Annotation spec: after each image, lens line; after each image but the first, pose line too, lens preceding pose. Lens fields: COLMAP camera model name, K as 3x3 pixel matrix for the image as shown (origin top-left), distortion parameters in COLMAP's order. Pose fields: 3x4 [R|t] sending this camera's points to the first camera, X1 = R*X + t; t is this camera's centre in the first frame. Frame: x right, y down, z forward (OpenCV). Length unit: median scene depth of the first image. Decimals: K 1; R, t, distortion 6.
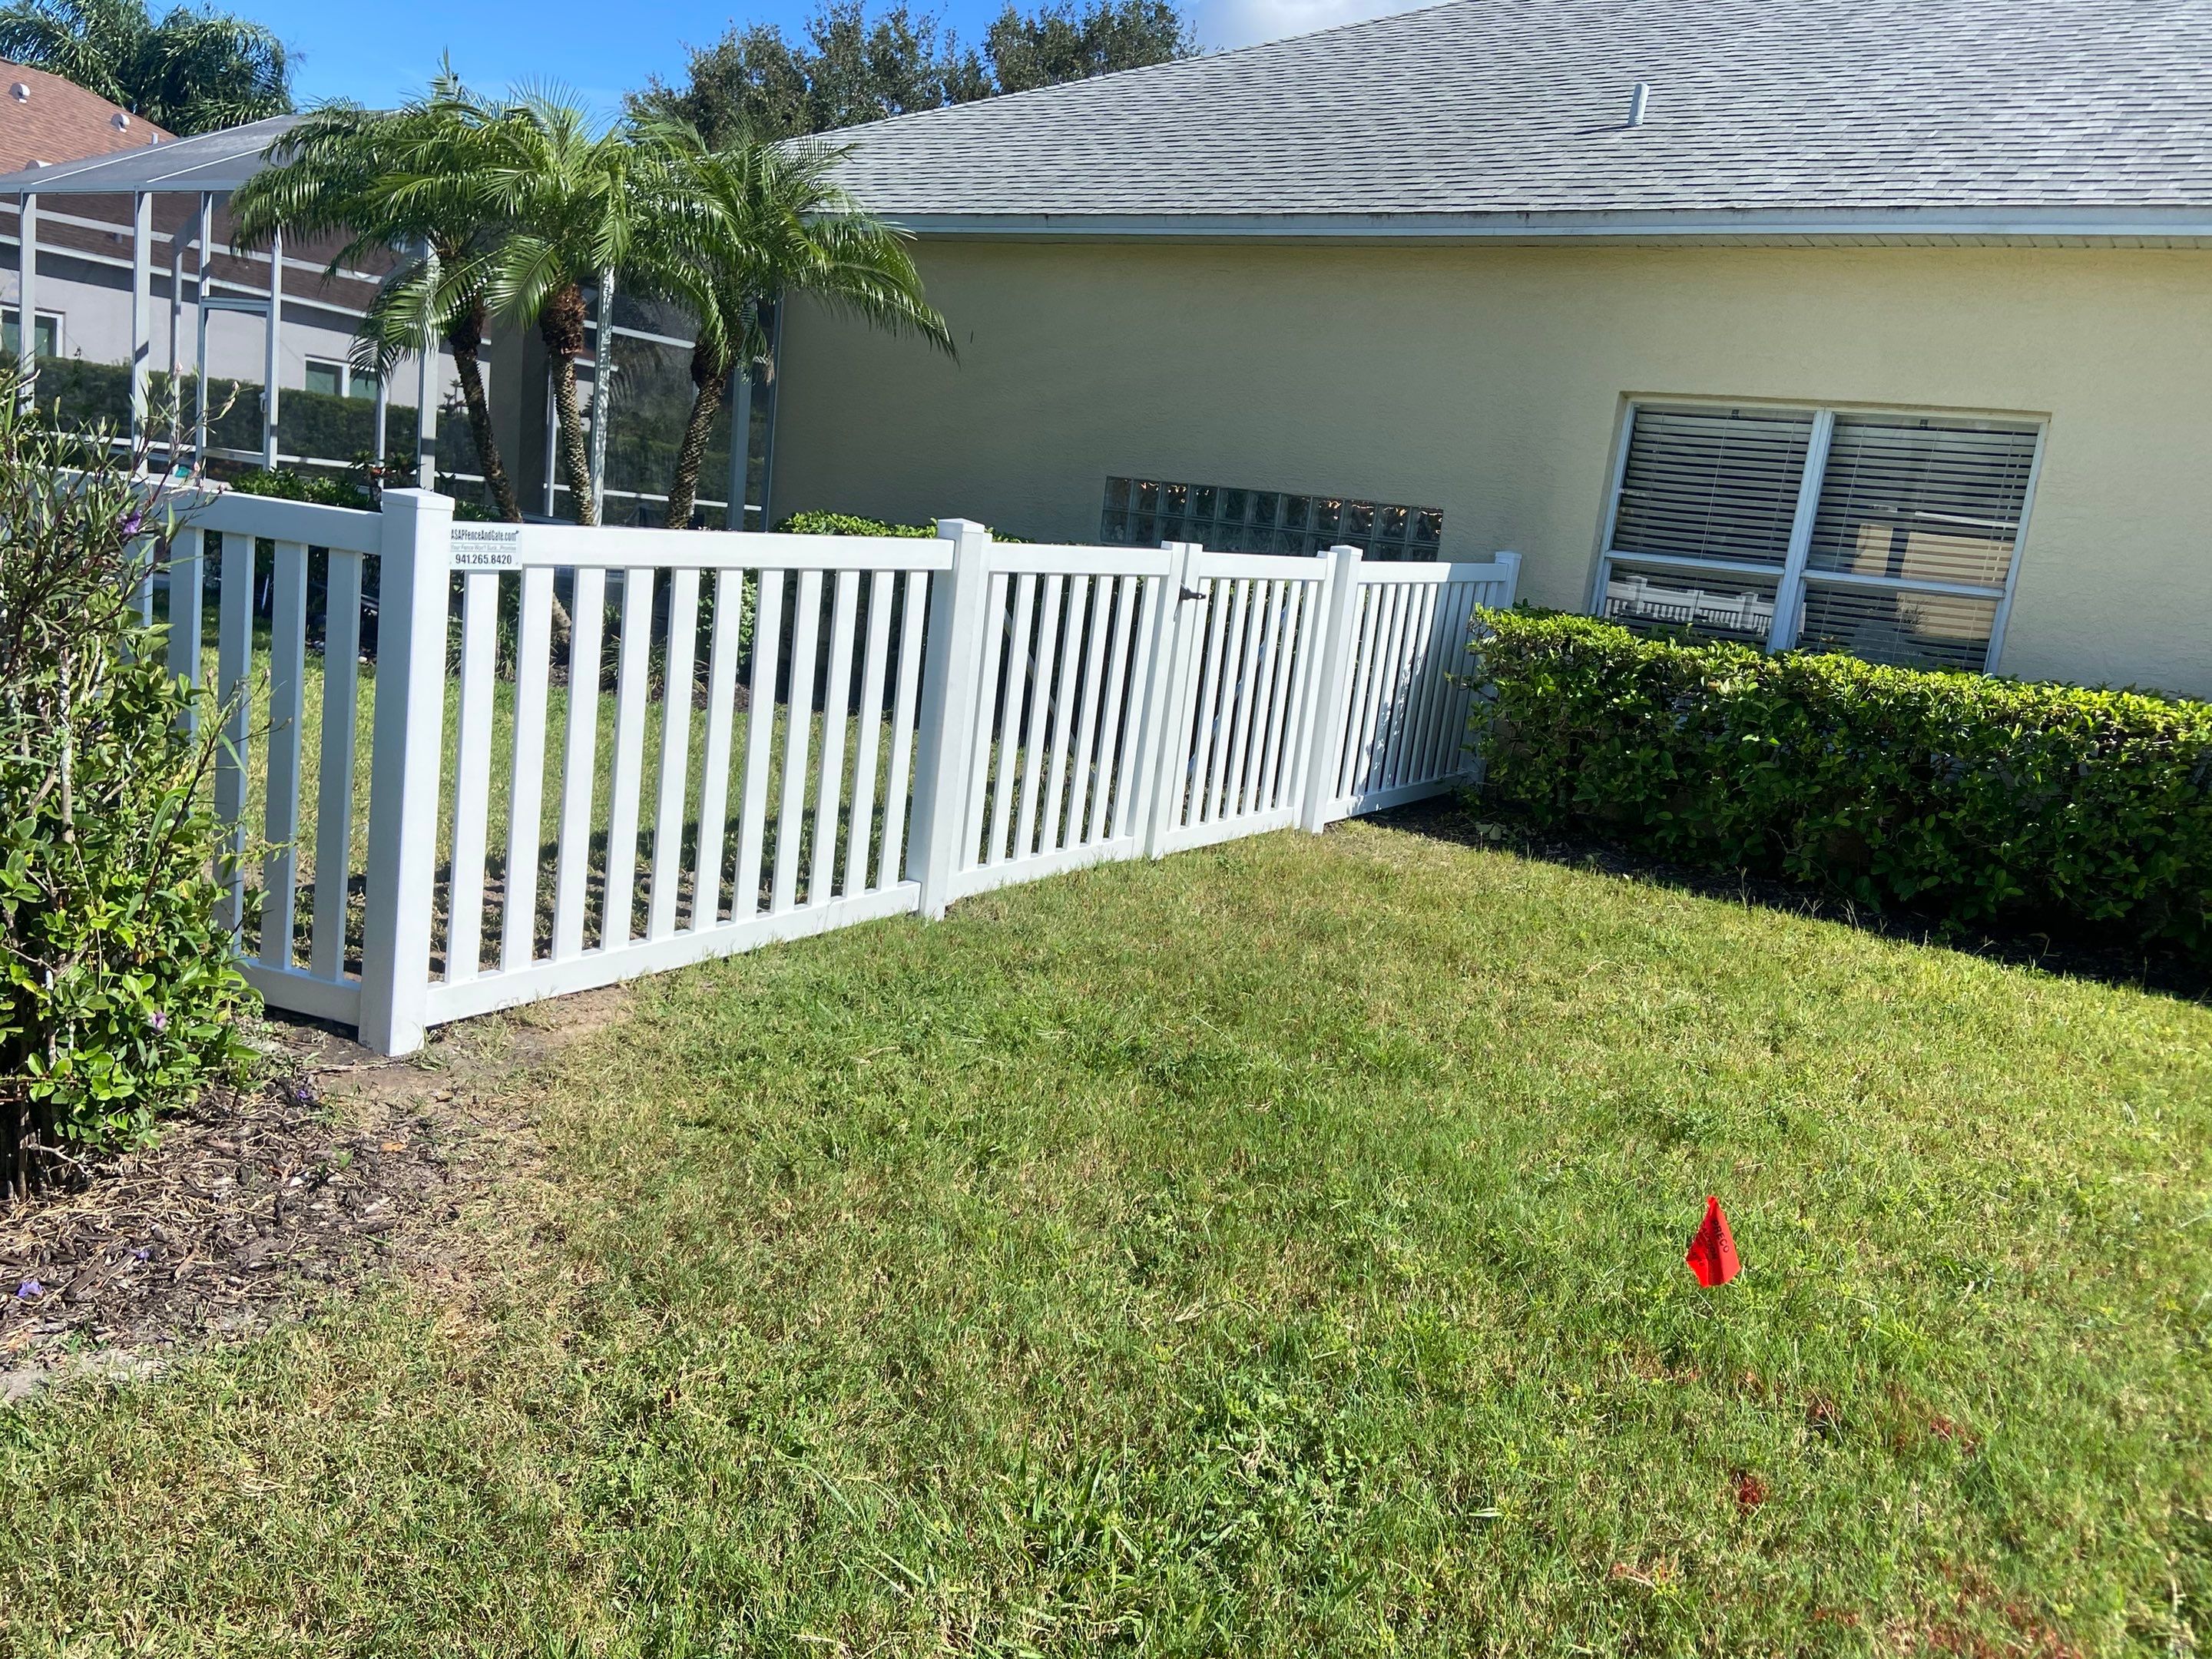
lens RADIAL K [[1696.6, 0, 1020.1], [0, 1696.6, 818.6], [0, 0, 1]] dist [0.105097, -0.116350]
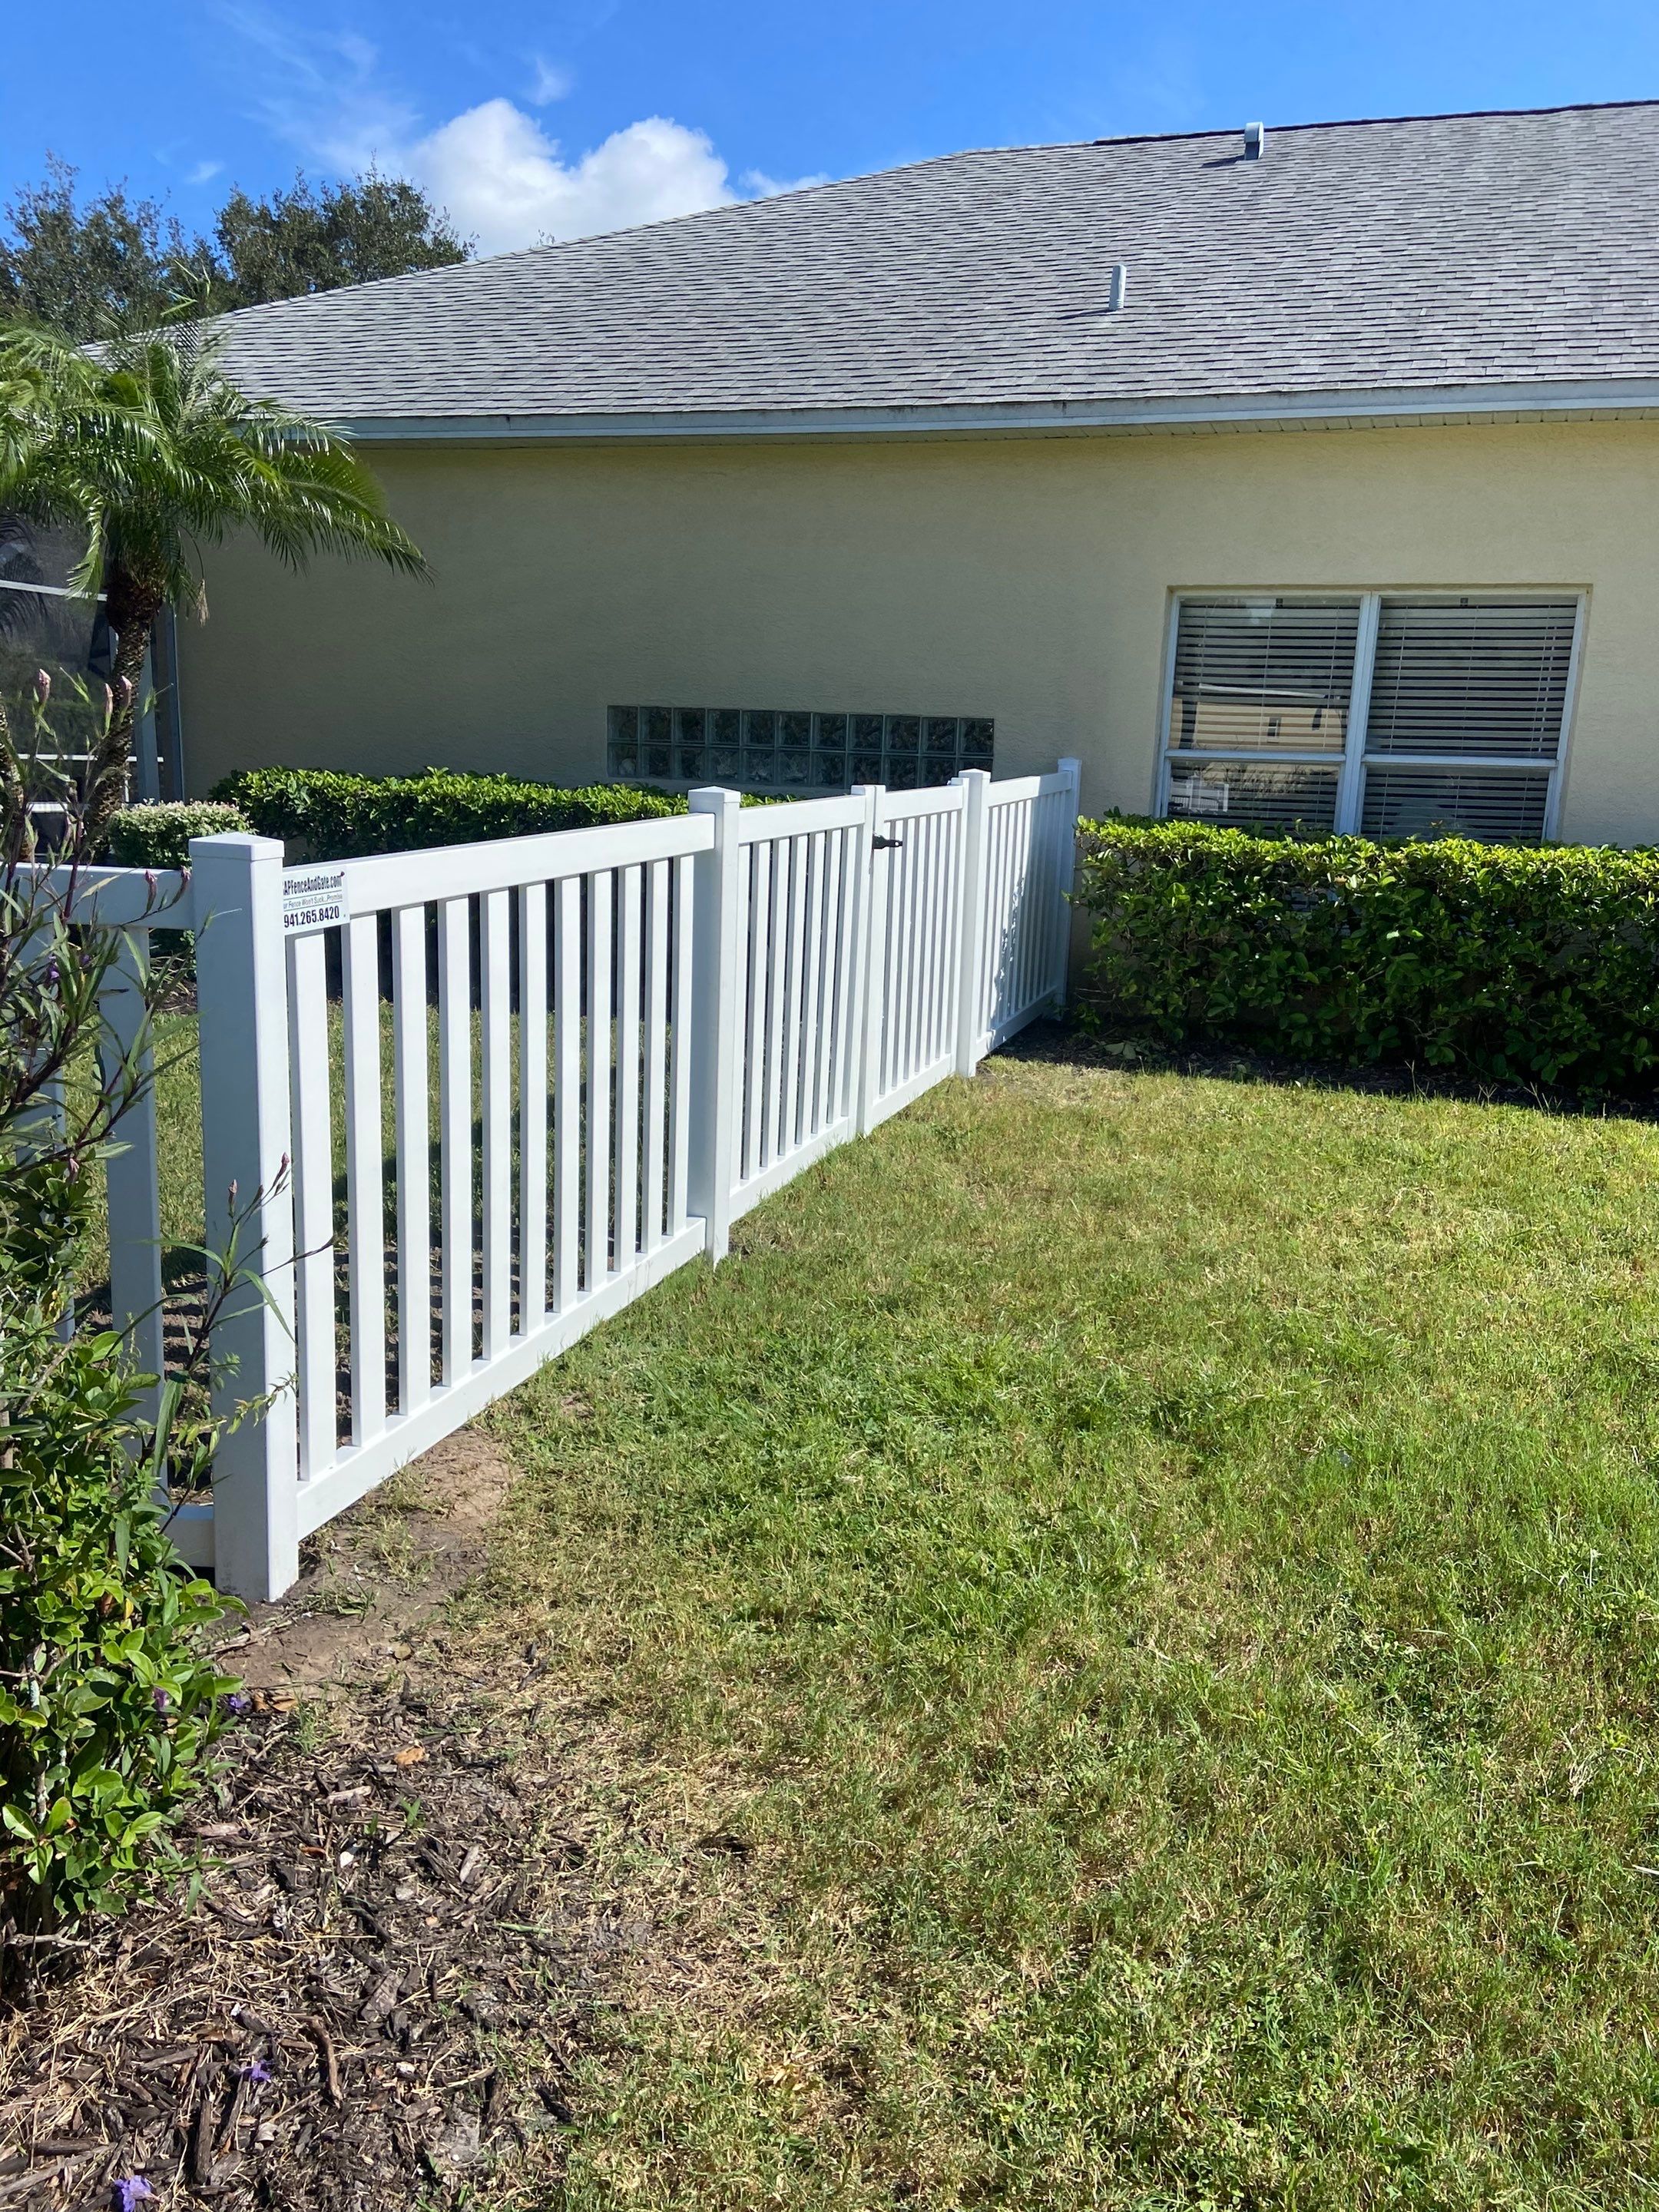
lens RADIAL K [[1696.6, 0, 829.5], [0, 1696.6, 1106.0], [0, 0, 1]] dist [0.105097, -0.116350]
pose [[0.956558, -0.133761, 0.259044, -0.151405], [0.121716, 0.990622, 0.062066, -0.044803], [-0.264917, -0.027840, 0.963869, 0.115475]]
